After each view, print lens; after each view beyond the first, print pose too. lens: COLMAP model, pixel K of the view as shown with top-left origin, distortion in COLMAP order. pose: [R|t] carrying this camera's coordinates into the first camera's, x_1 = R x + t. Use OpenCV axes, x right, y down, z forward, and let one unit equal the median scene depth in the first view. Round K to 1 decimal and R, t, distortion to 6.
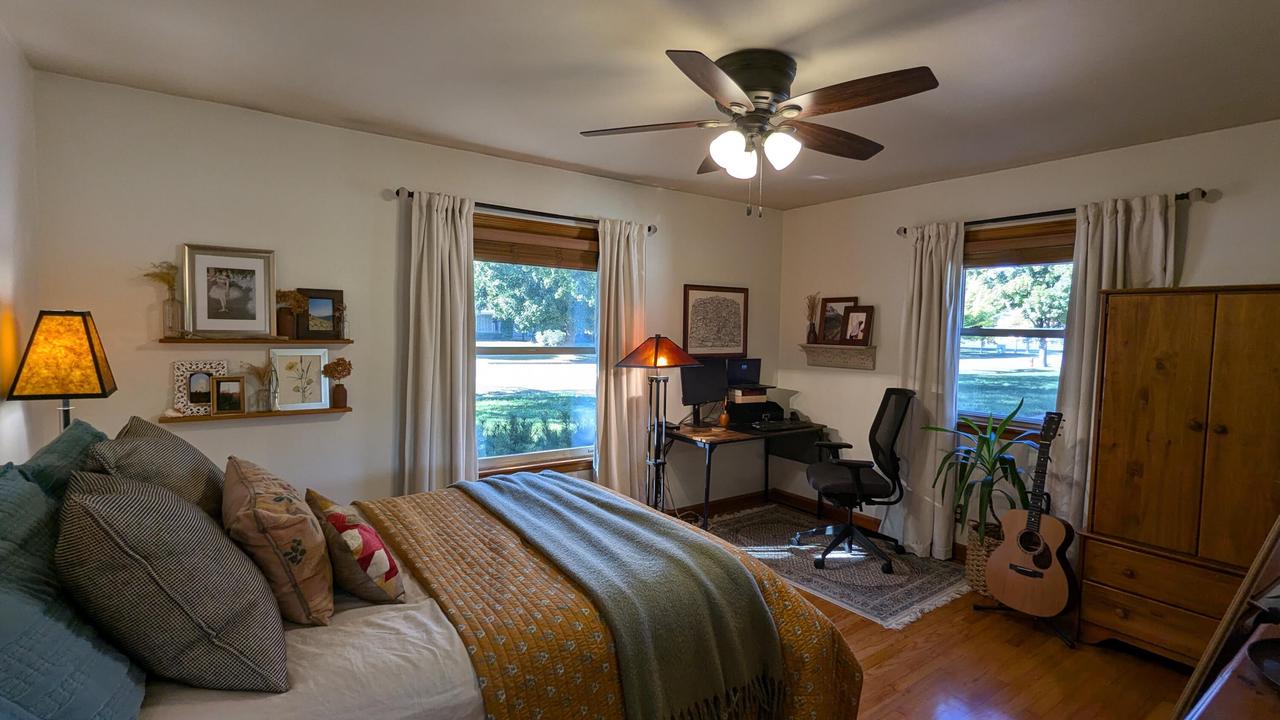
lens RADIAL K [[606.7, 0, 642.8], [0, 606.7, 361.8], [0, 0, 1]] dist [0.000518, 0.000018]
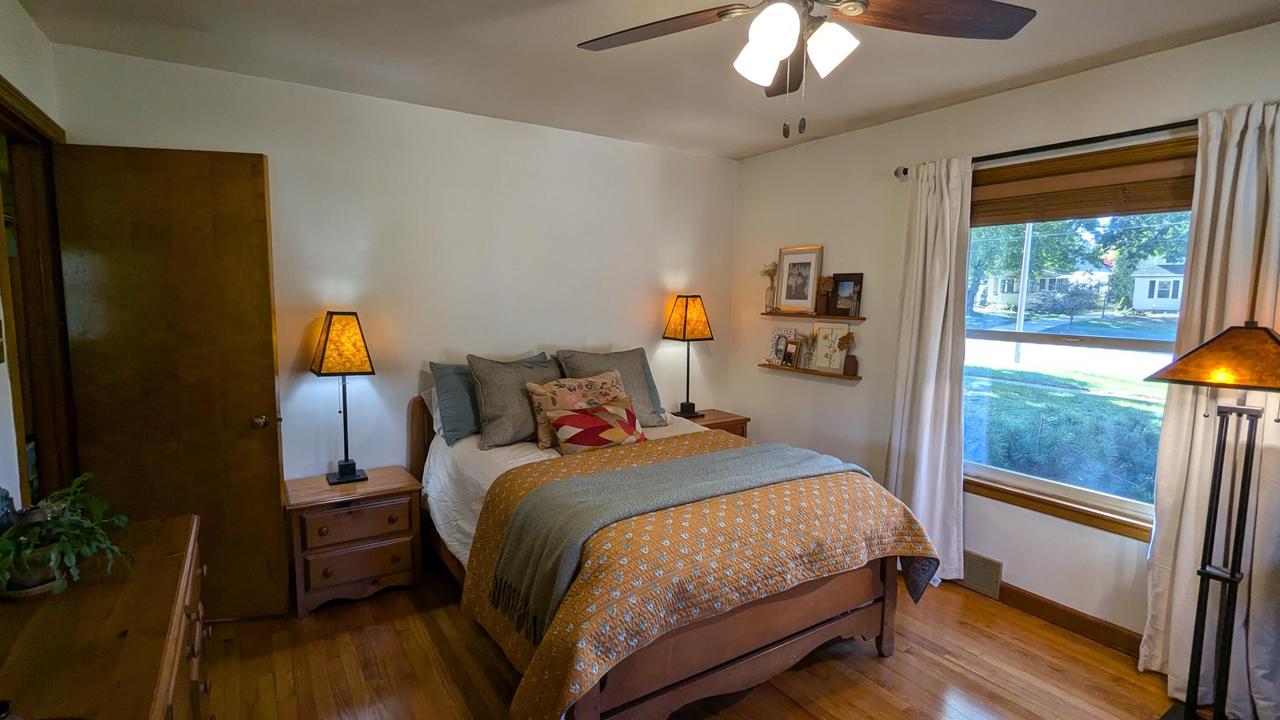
lens RADIAL K [[606.7, 0, 642.8], [0, 606.7, 361.8], [0, 0, 1]] dist [0.000518, 0.000018]
pose [[-0.034166, 0.087453, -0.995583, 0.674717], [-0.071218, 0.993419, 0.089706, -0.026478], [0.996875, 0.073968, -0.027712, 0.651871]]
